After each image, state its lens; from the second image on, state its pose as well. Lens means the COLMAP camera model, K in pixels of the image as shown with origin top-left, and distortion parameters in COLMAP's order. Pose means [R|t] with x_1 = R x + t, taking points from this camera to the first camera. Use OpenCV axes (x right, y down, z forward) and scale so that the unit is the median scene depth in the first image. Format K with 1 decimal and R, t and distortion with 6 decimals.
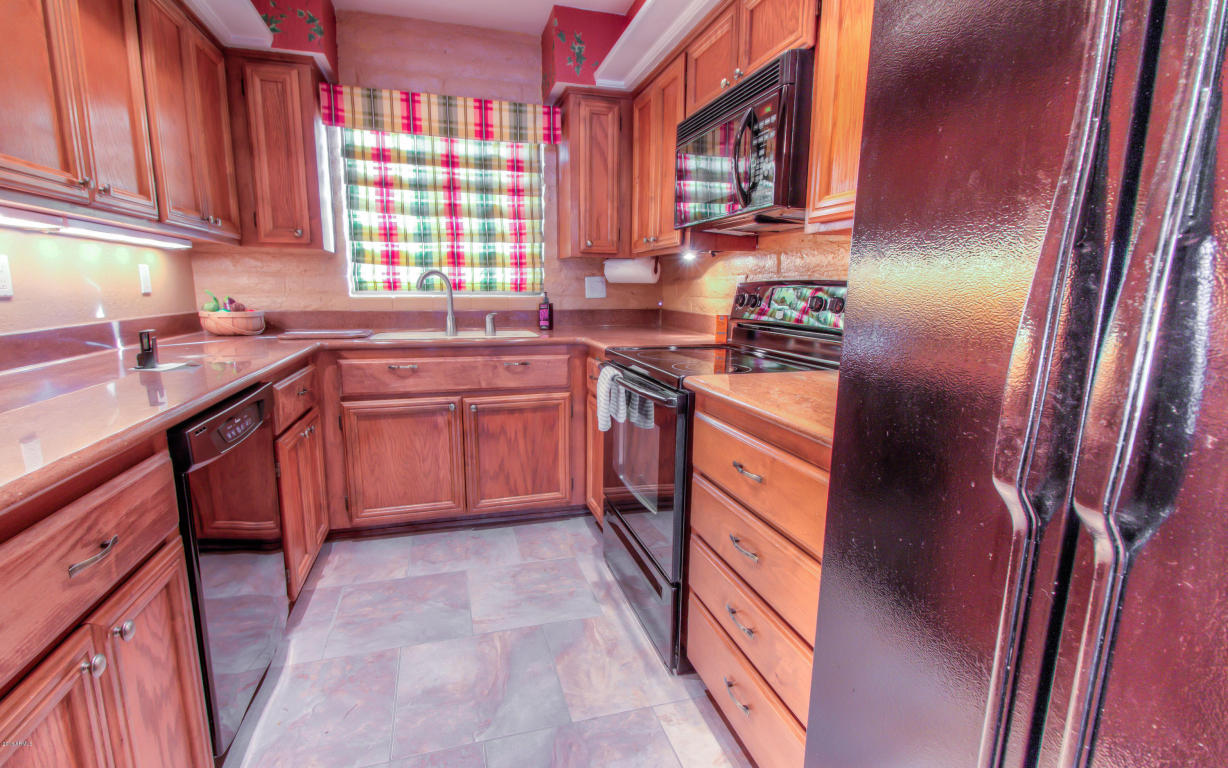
lens RADIAL K [[558.4, 0, 607.0], [0, 558.4, 383.4], [0, 0, 1]] dist [0.020807, -0.015300]
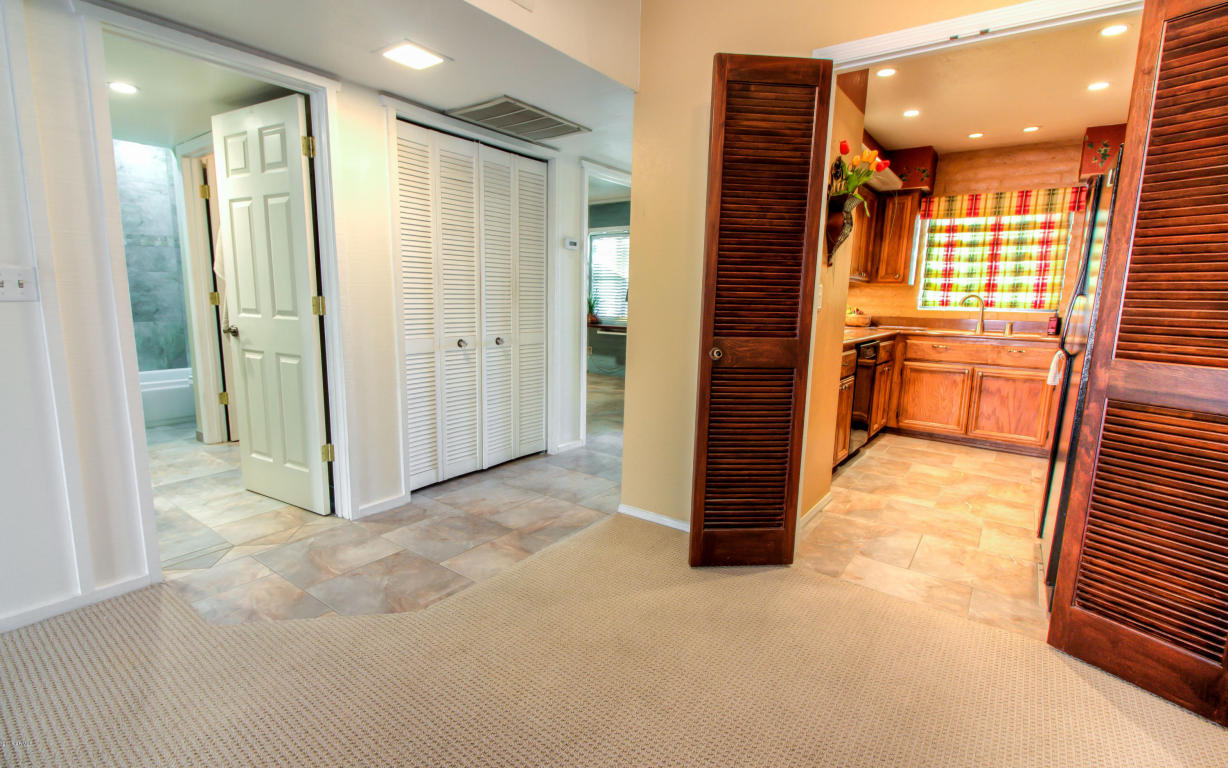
lens RADIAL K [[558.4, 0, 607.0], [0, 558.4, 383.4], [0, 0, 1]] dist [0.020807, -0.015300]
pose [[0.601597, 0.129394, -0.788250, 0.420707], [-0.155922, 0.986833, 0.042991, 0.170163], [0.783435, 0.097042, 0.613851, -0.927353]]
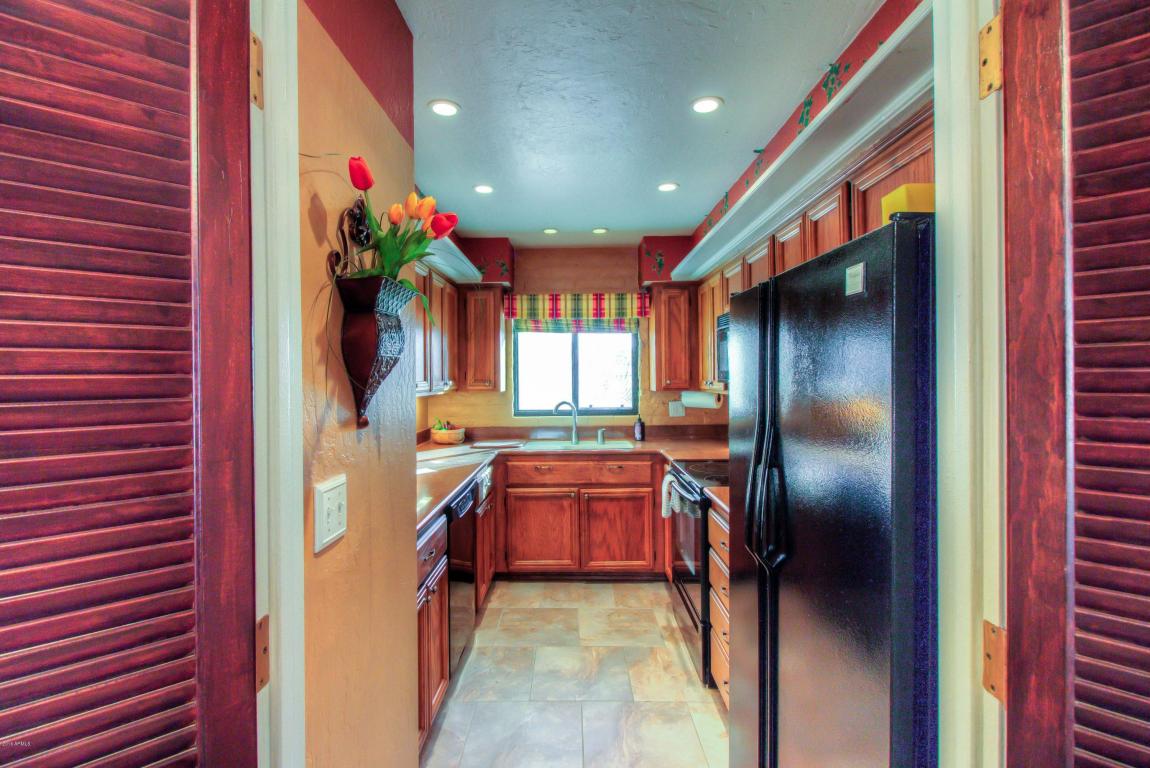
lens RADIAL K [[520.8, 0, 570.3], [0, 520.8, 374.9], [0, 0, 1]] dist [0.014731, -0.000086]
pose [[0.957602, -0.017206, -0.287579, 0.120556], [-0.032584, 0.985341, -0.167456, -0.038755], [0.286245, 0.169726, 0.943004, -0.364755]]
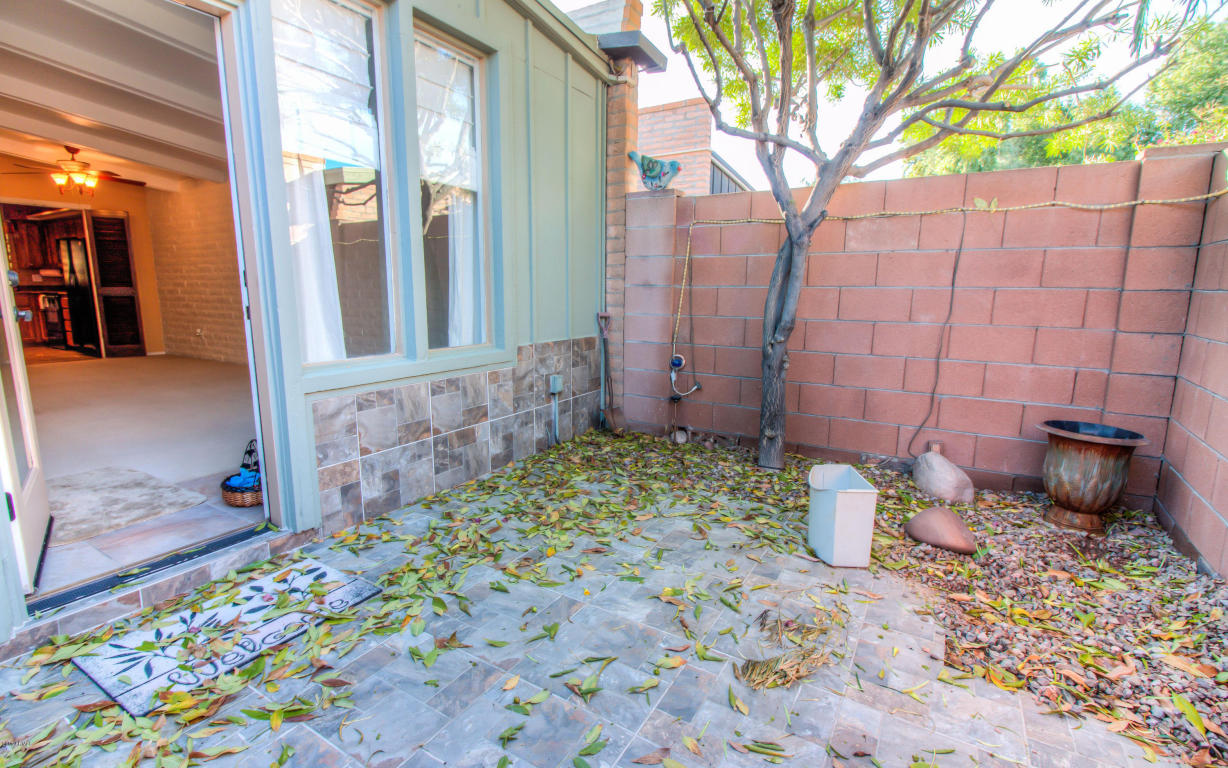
lens RADIAL K [[558.4, 0, 607.0], [0, 558.4, 383.4], [0, 0, 1]] dist [0.020807, -0.015300]
pose [[0.733123, -0.118711, 0.669656, 0.168993], [0.118420, 0.991889, 0.046190, 0.749966], [-0.669707, 0.045437, 0.741234, -3.986430]]
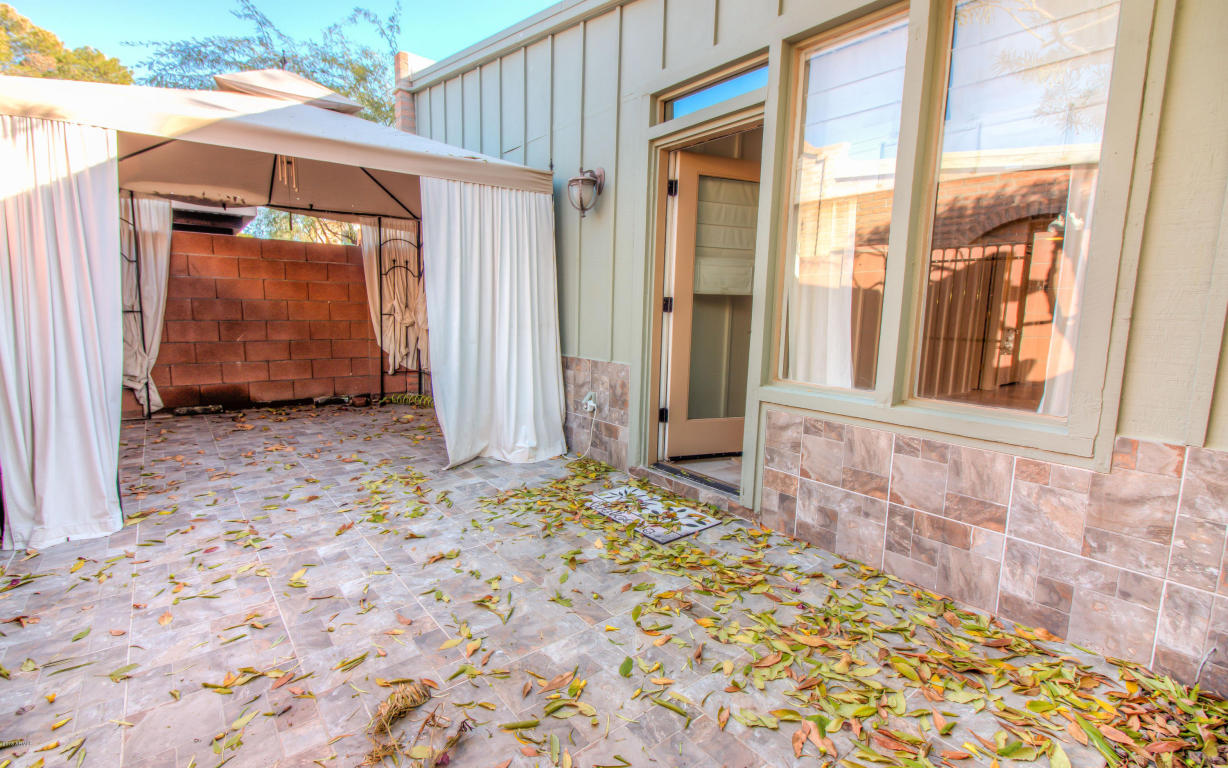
lens RADIAL K [[558.4, 0, 607.0], [0, 558.4, 383.4], [0, 0, 1]] dist [0.020807, -0.015300]
pose [[0.381404, 0.123550, -0.916115, 1.301409], [-0.181879, 0.981686, 0.056672, 0.709673], [0.906339, 0.145008, 0.396890, -3.714653]]
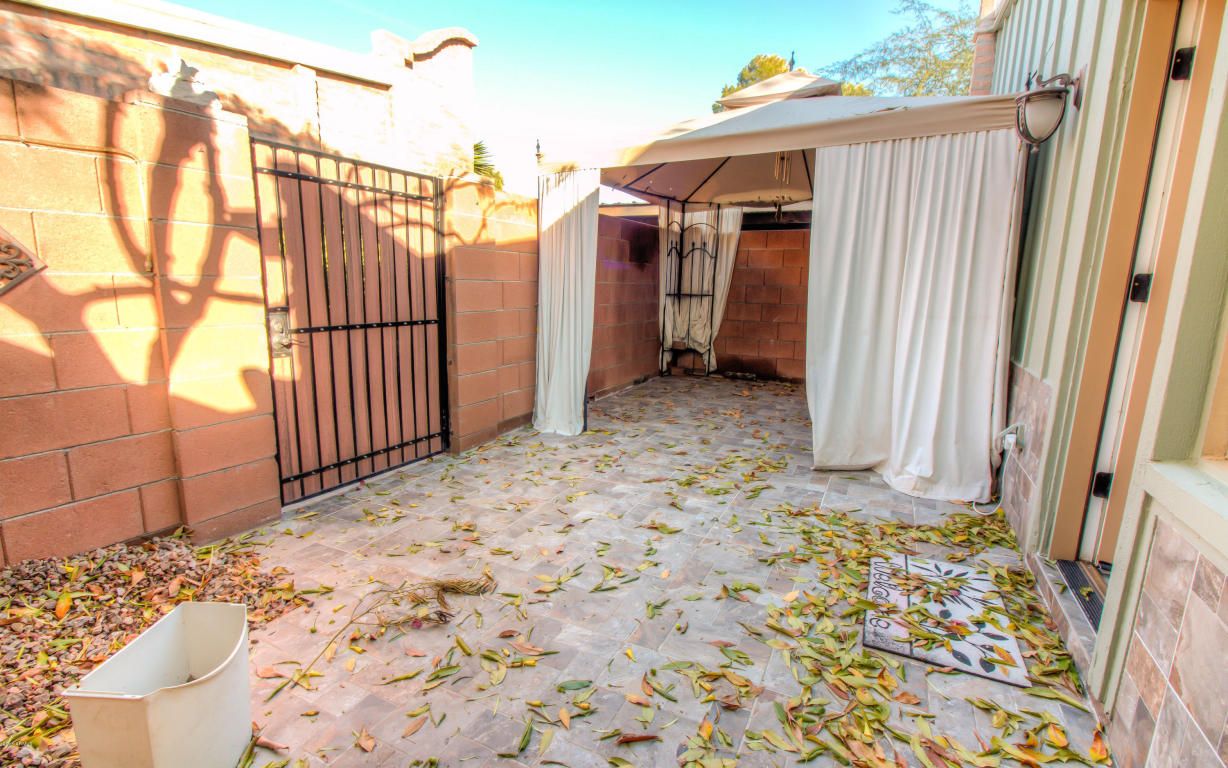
lens RADIAL K [[558.4, 0, 607.0], [0, 558.4, 383.4], [0, 0, 1]] dist [0.020807, -0.015300]
pose [[-0.679457, 0.108658, -0.725625, 1.114539], [-0.157994, 0.944105, 0.289315, 0.586157], [0.716503, 0.311221, -0.624312, -3.064481]]
